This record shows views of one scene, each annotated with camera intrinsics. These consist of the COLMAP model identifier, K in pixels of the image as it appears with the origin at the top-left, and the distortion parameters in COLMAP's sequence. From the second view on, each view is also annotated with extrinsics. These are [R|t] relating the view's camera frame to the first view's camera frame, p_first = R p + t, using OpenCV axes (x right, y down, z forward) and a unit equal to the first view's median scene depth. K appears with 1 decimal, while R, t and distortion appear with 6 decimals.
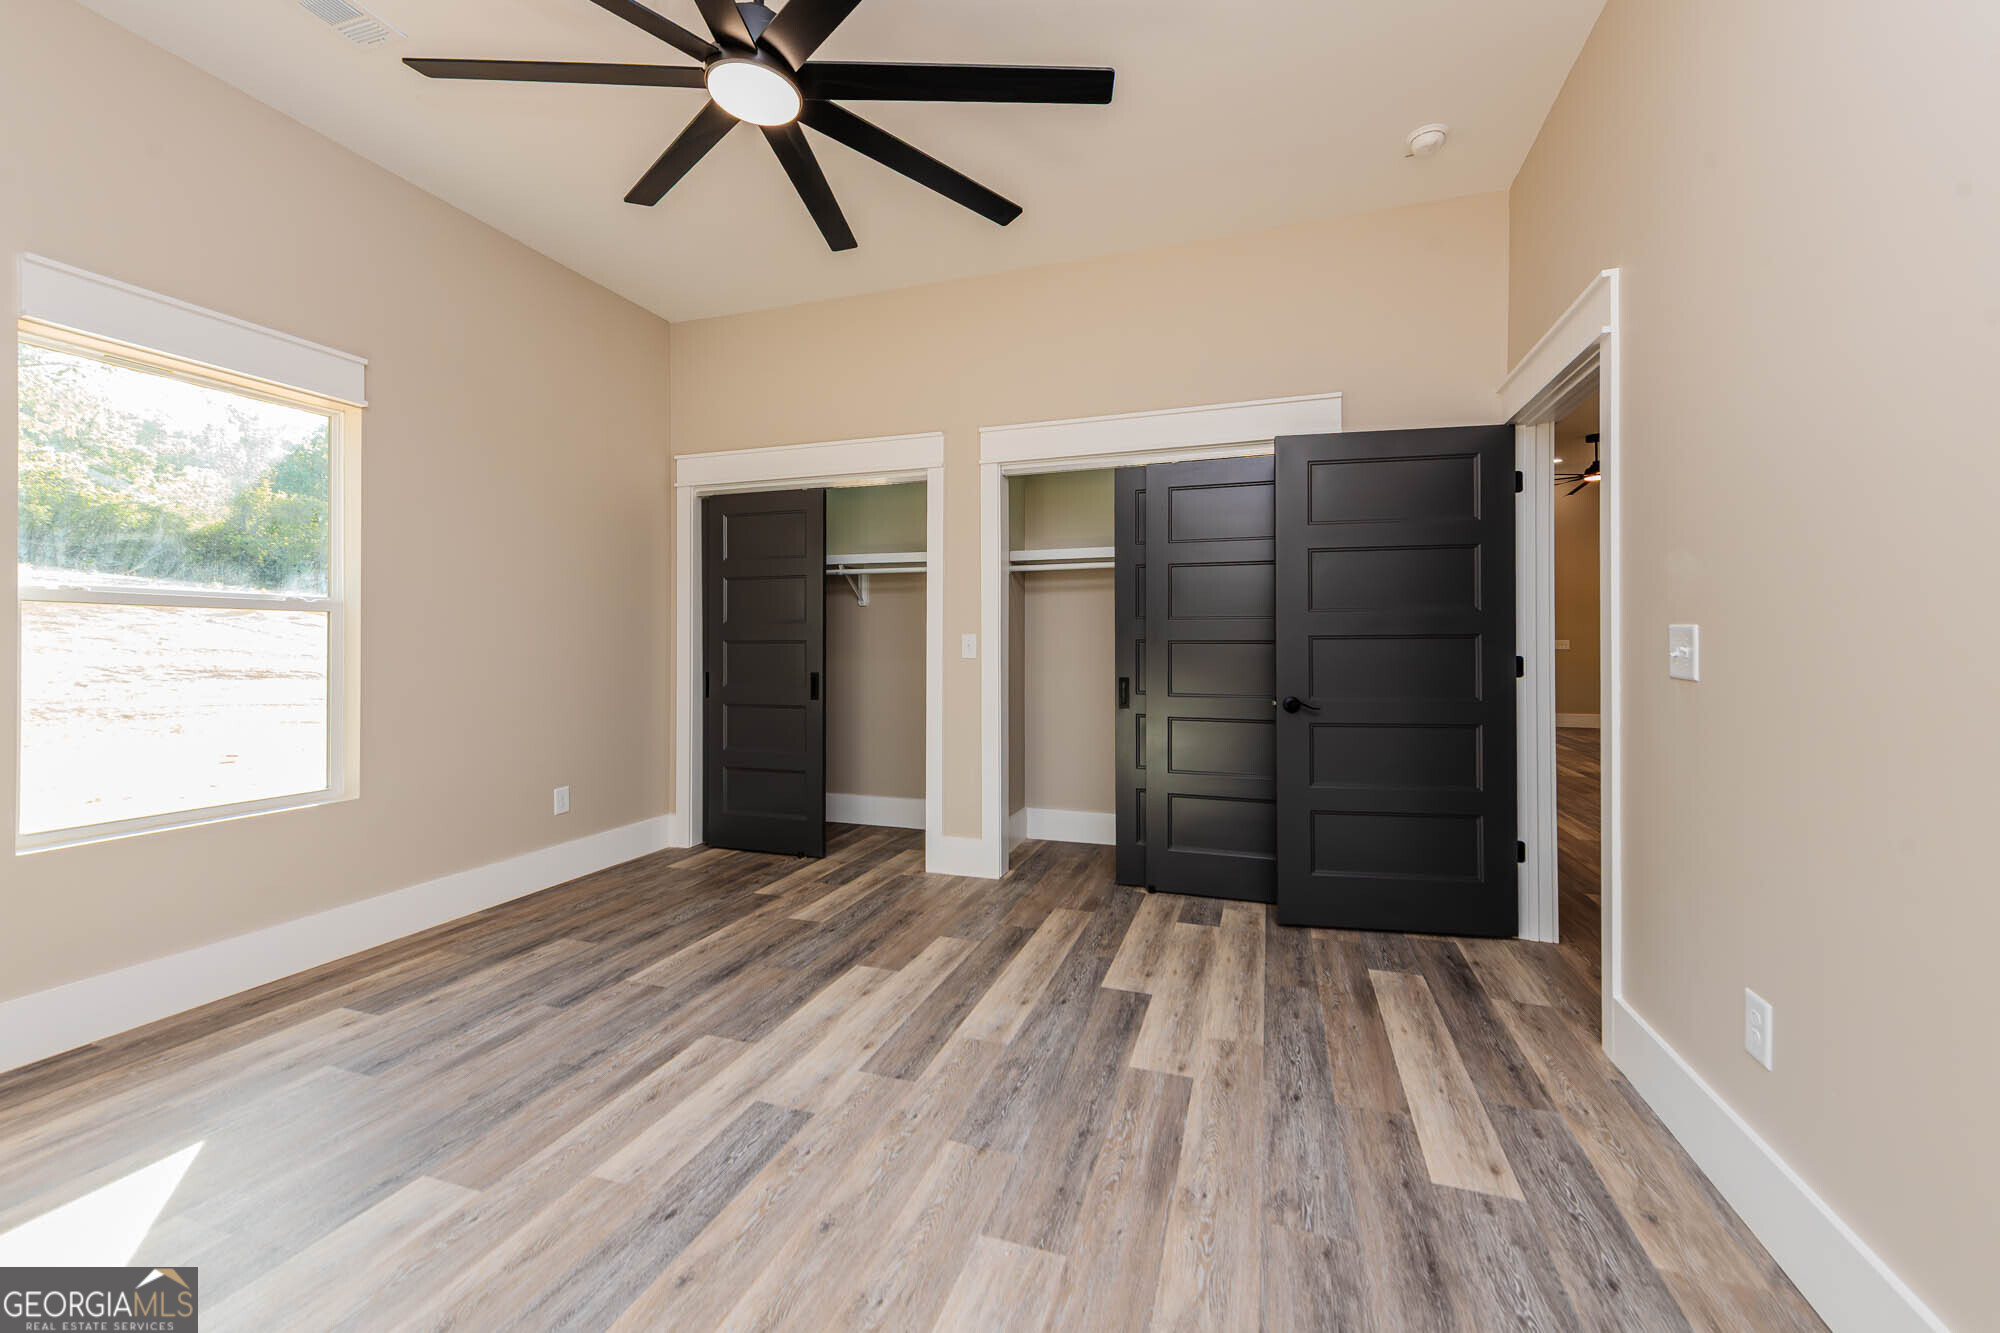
lens RADIAL K [[791.8, 0, 999.4], [0, 791.8, 640.6], [0, 0, 1]] dist [0.014225, -0.004853]
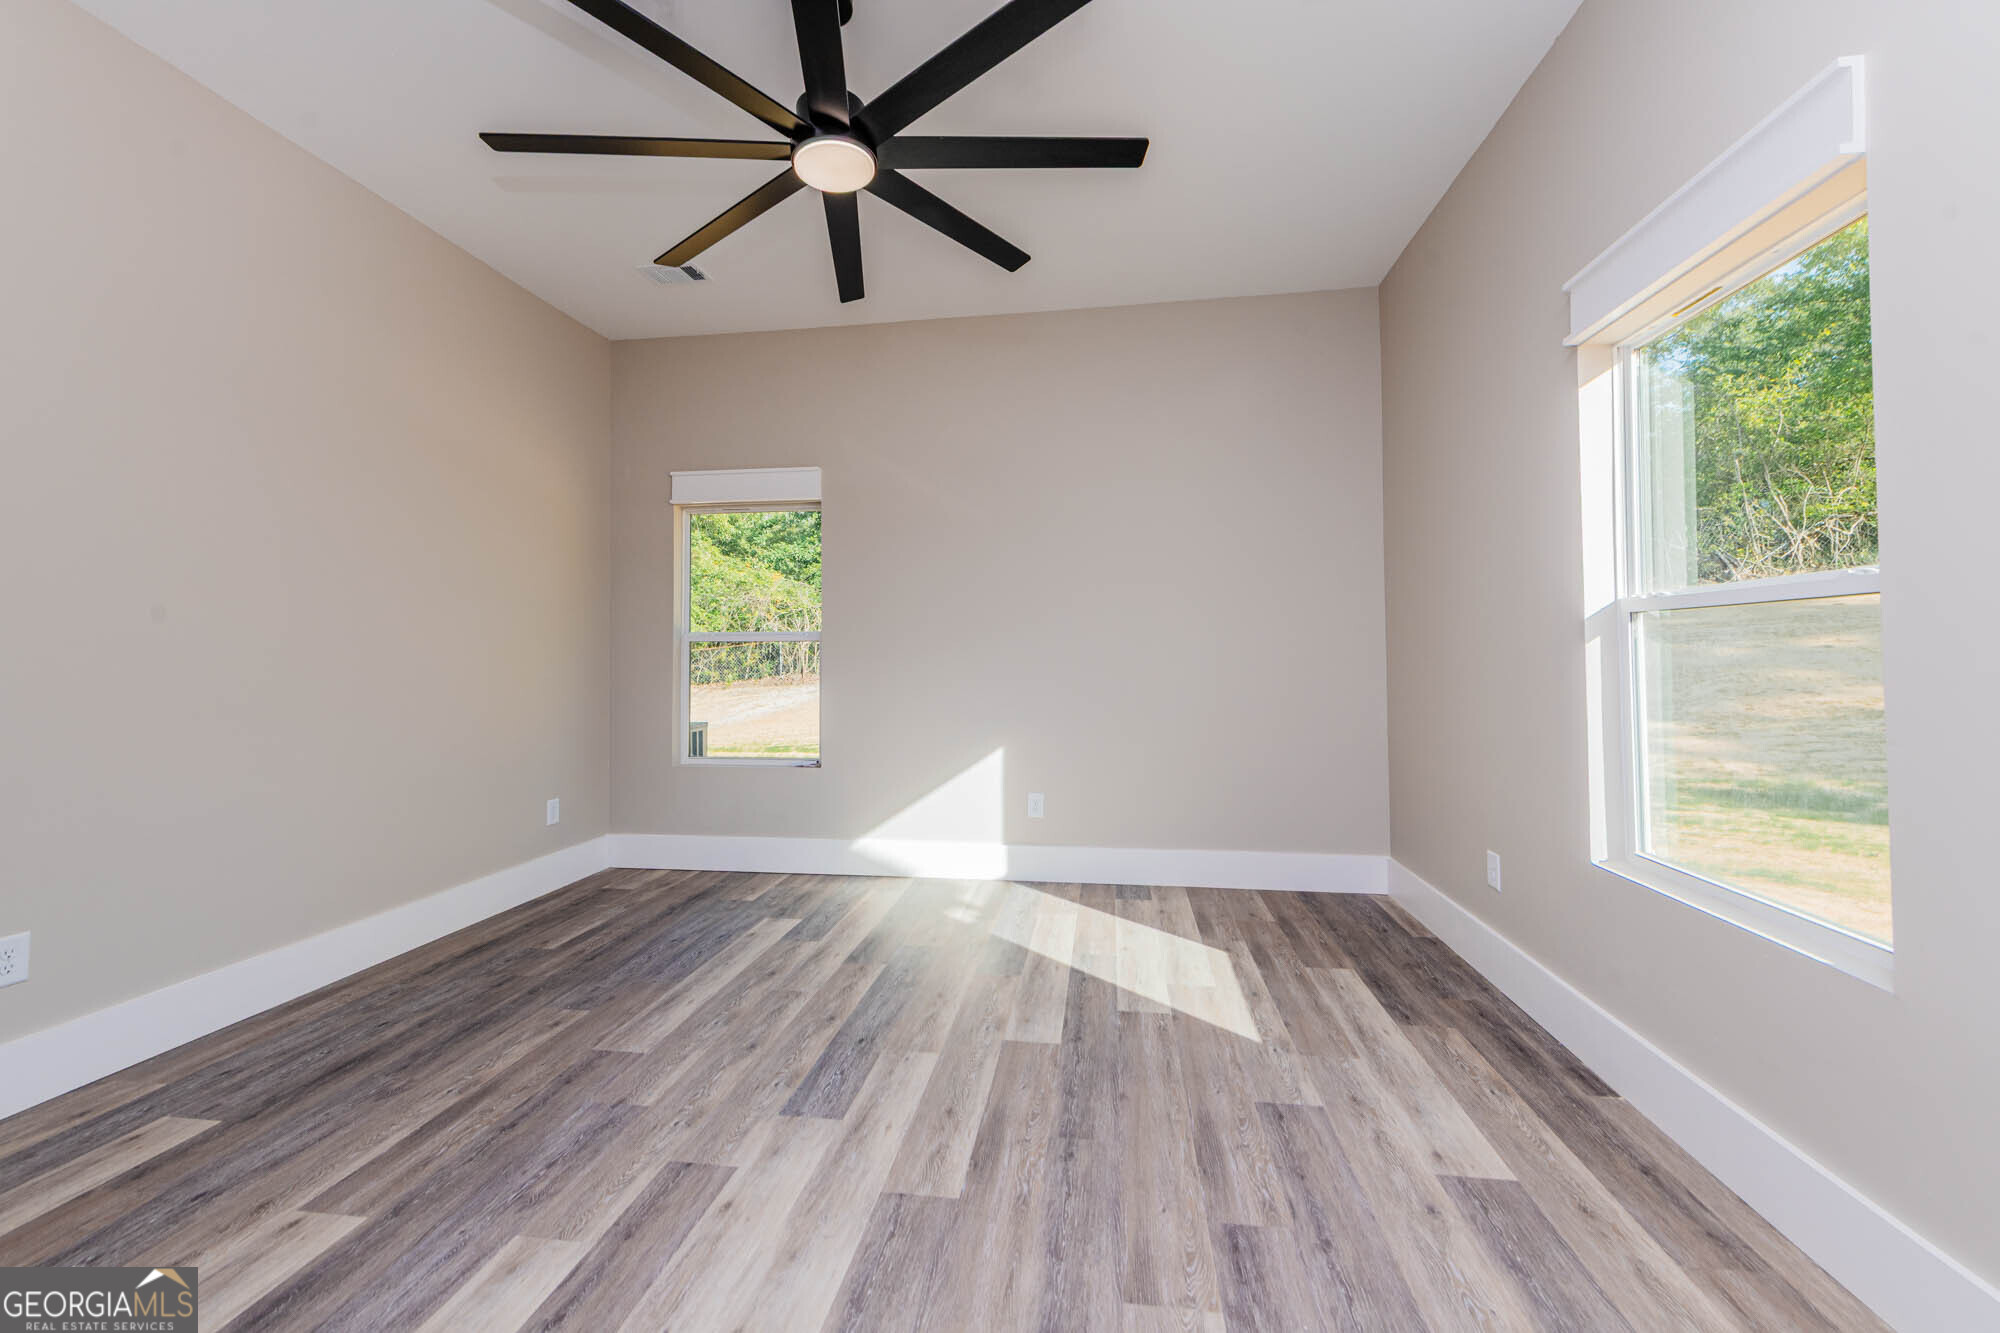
lens RADIAL K [[781.8, 0, 1003.5], [0, 781.8, 648.3], [0, 0, 1]] dist [0.016320, -0.005622]
pose [[-0.982468, 0.003916, -0.186390, -0.283737], [0.007146, 0.999836, -0.016661, 0.003614], [0.186294, -0.017700, -0.982335, 1.775221]]
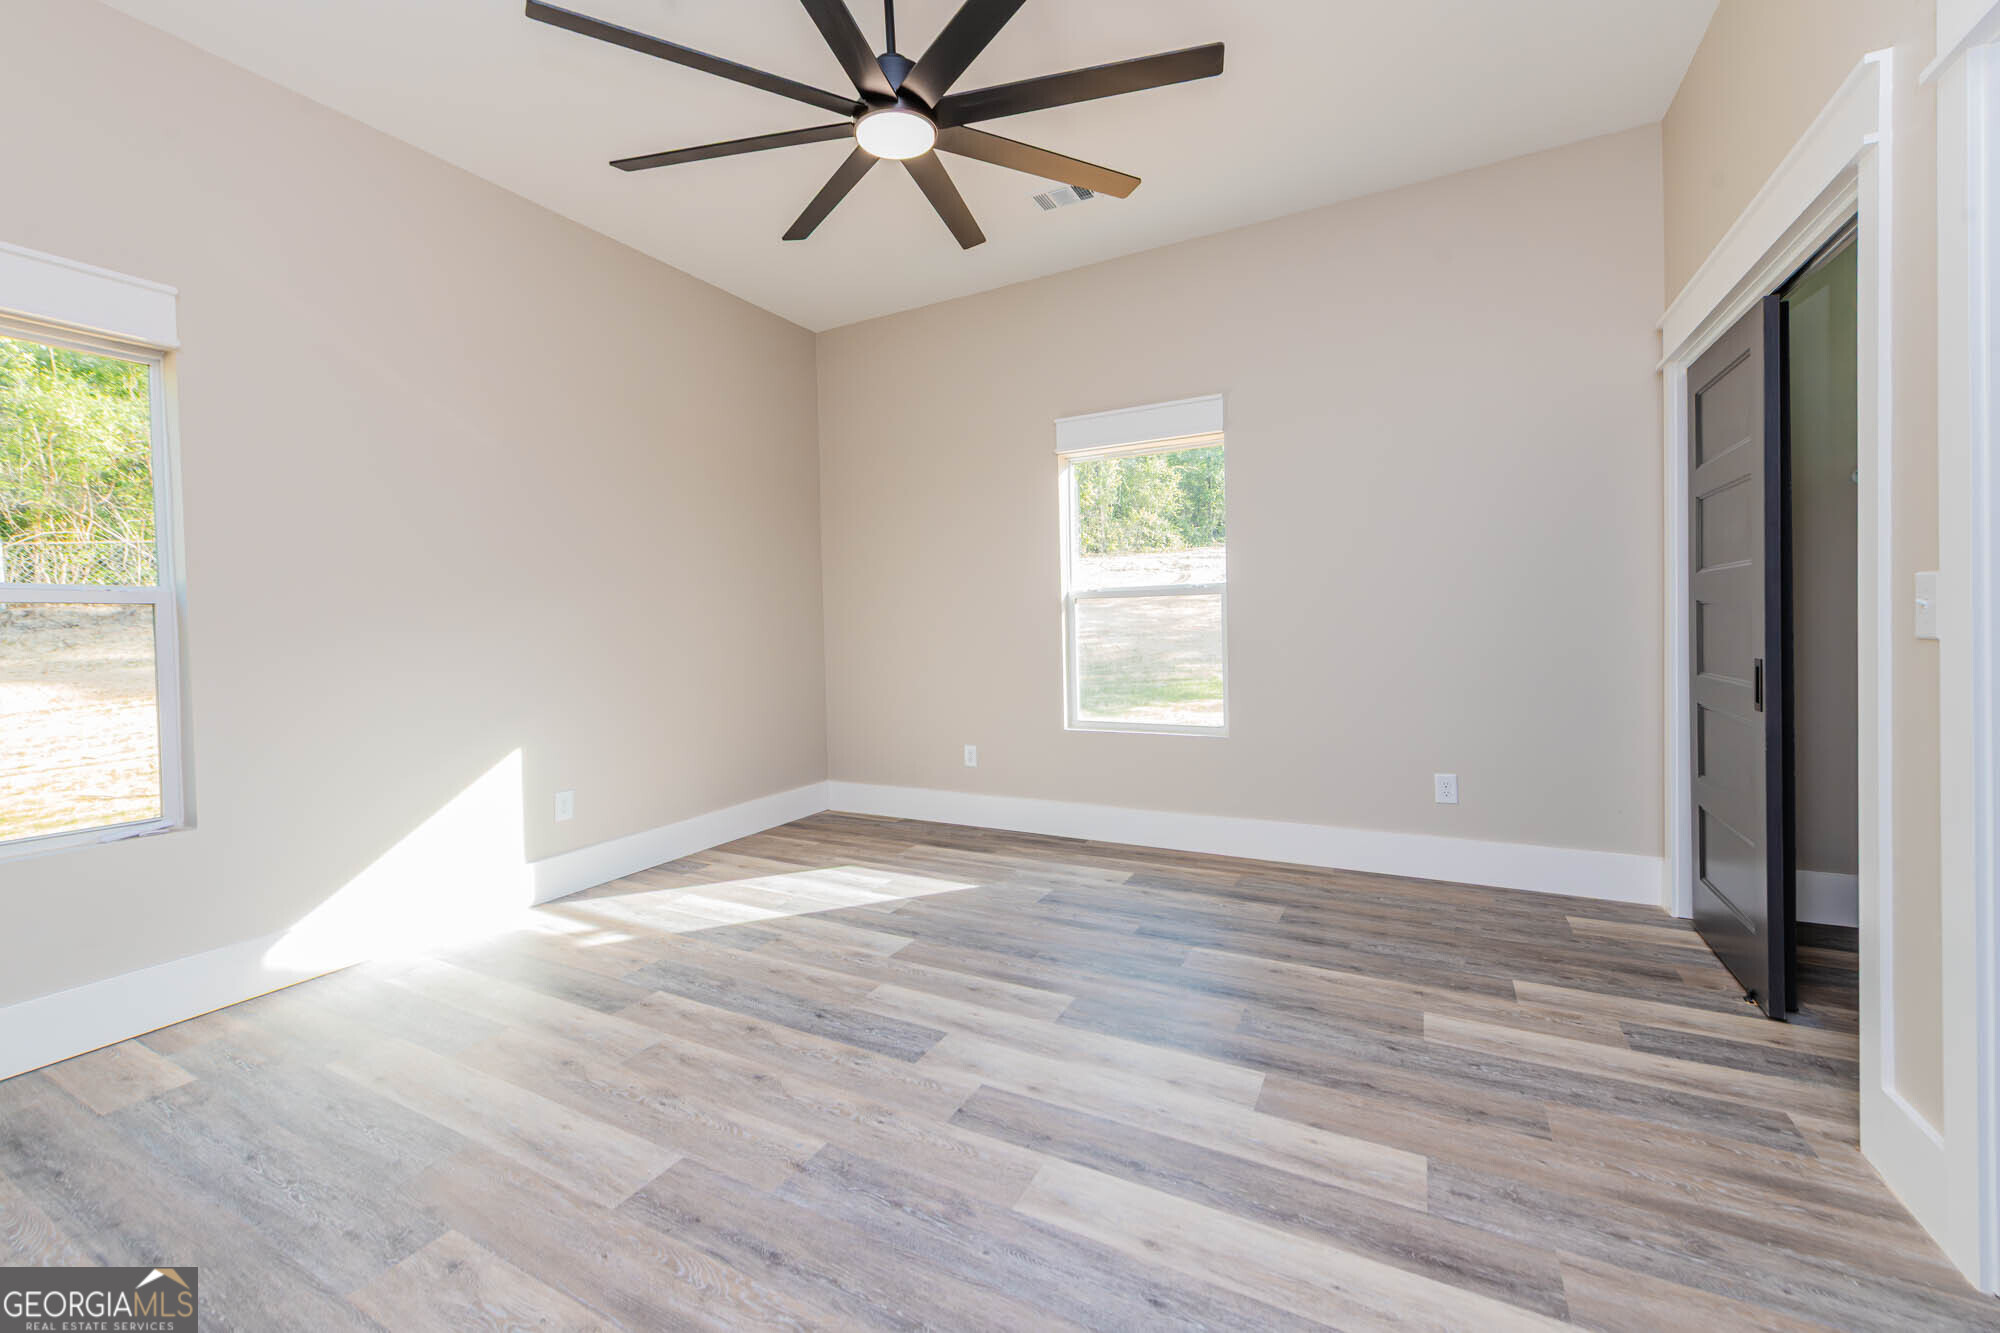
lens RADIAL K [[791.8, 0, 999.4], [0, 791.8, 640.6], [0, 0, 1]] dist [0.014225, -0.004853]
pose [[-0.160986, 0.023139, -0.986685, 0.671857], [0.028443, 0.999419, 0.018797, 0.010859], [0.986547, -0.025039, -0.161550, 1.110363]]
